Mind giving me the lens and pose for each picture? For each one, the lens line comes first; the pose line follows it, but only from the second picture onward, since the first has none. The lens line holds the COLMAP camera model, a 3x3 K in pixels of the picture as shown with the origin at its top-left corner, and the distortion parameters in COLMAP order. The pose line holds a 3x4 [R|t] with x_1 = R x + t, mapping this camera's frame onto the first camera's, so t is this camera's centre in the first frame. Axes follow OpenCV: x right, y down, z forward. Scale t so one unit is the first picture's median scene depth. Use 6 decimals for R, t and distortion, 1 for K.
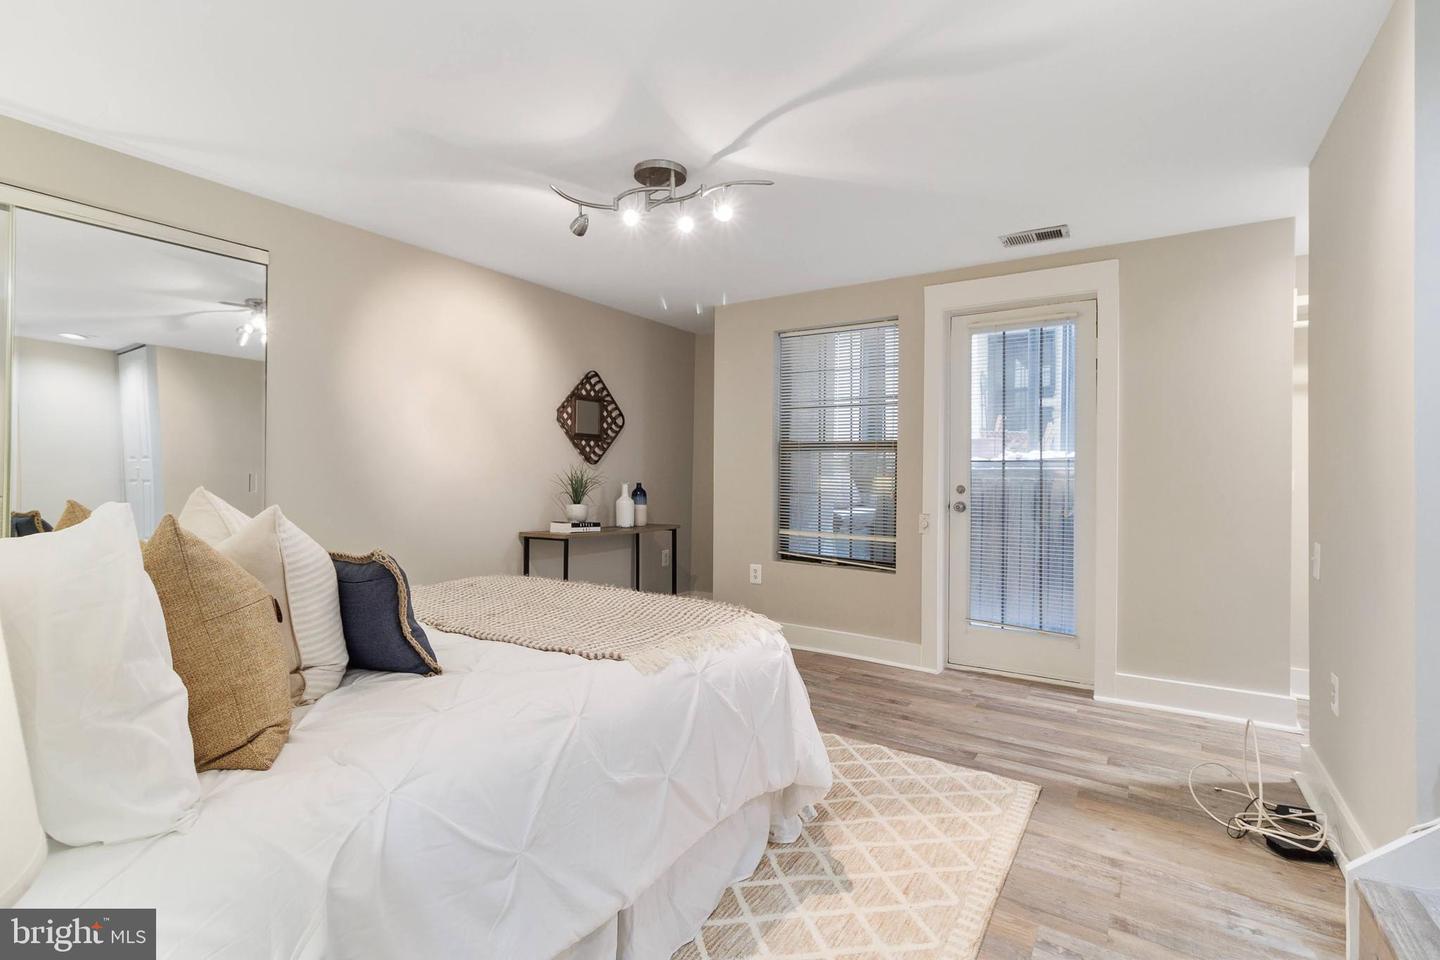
lens RADIAL K [[668.5, 0, 721.2], [0, 668.5, 465.8], [0, 0, 1]] dist [0.000668, 0.000270]
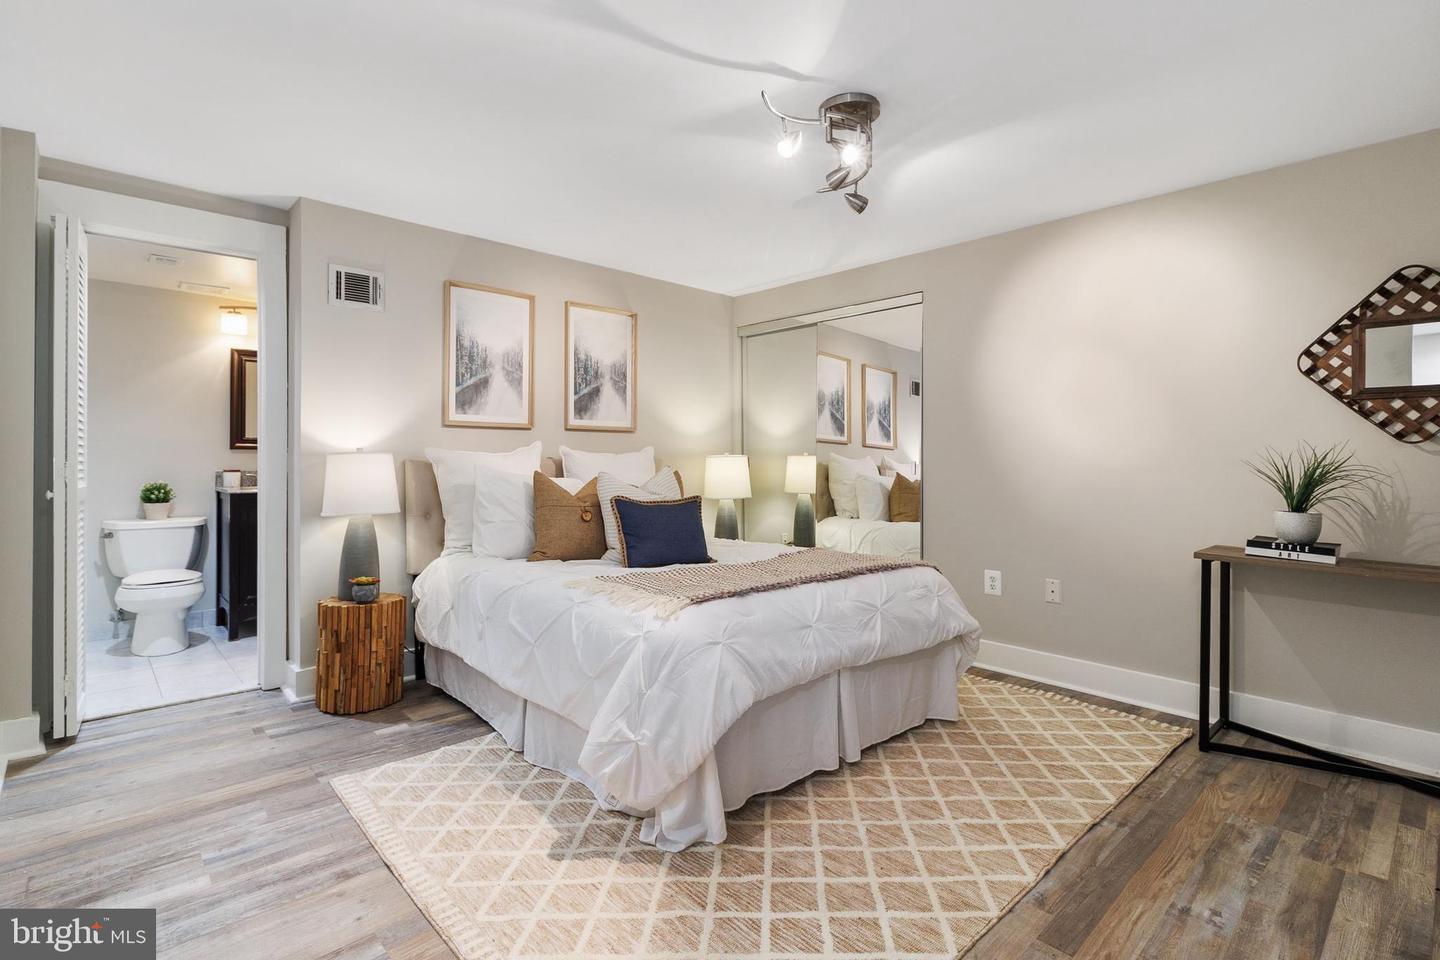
lens RADIAL K [[687.8, 0, 718.6], [0, 687.8, 456.1], [0, 0, 1]] dist [0.003229, 0.000105]
pose [[-0.239402, -0.014484, -0.970813, 0.799649], [0.003070, 0.999872, -0.015674, 0.025060], [0.970916, -0.006732, -0.239327, 1.034769]]
